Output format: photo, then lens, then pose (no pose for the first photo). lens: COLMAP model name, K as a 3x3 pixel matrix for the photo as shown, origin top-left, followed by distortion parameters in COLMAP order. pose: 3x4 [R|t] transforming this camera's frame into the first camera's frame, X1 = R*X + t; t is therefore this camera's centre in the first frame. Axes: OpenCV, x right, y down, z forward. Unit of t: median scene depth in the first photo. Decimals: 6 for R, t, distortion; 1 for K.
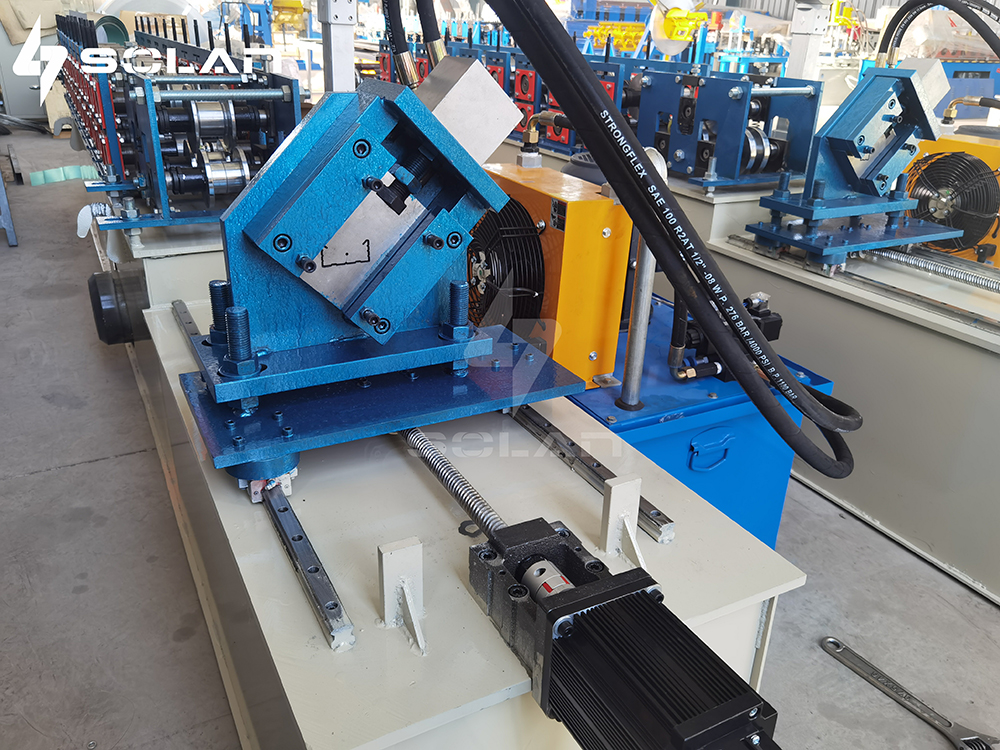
lens RADIAL K [[799.2, 0, 501.0], [0, 799.2, 375.1], [0, 0, 1]] dist [0.000684, 0.001733]
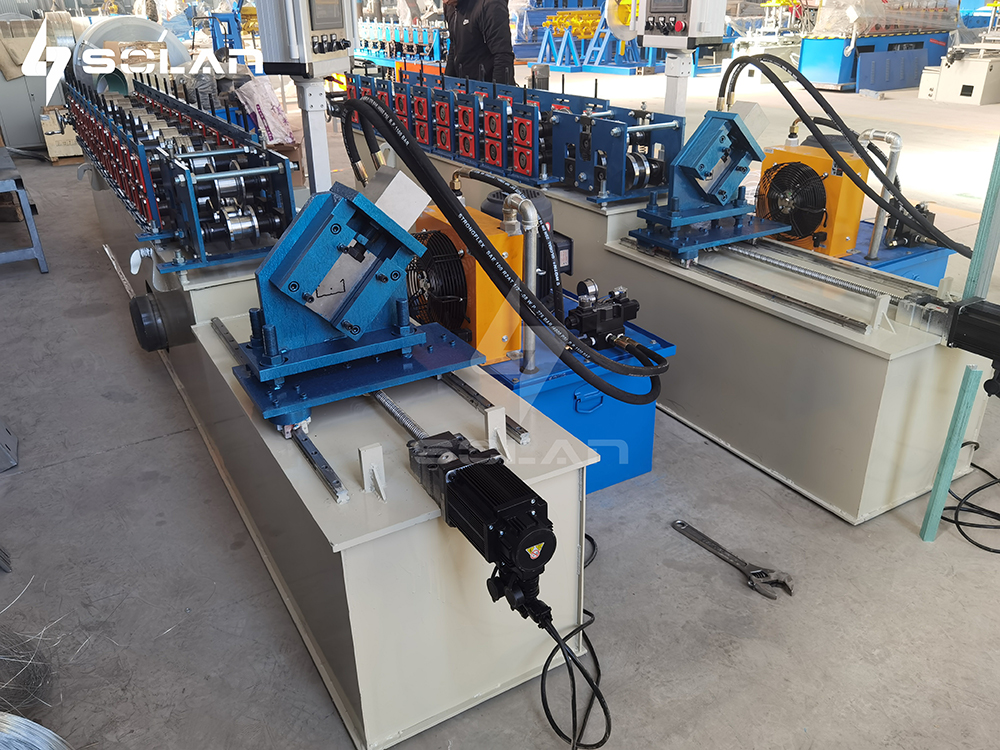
lens RADIAL K [[799.2, 0, 499.0], [0, 799.2, 375.3], [0, 0, 1]] dist [0.000684, 0.001733]
pose [[0.997955, -0.063411, 0.008114, 0.085269], [0.063209, 0.997731, 0.023171, 0.008494], [-0.009565, -0.022611, 0.999699, -0.437268]]
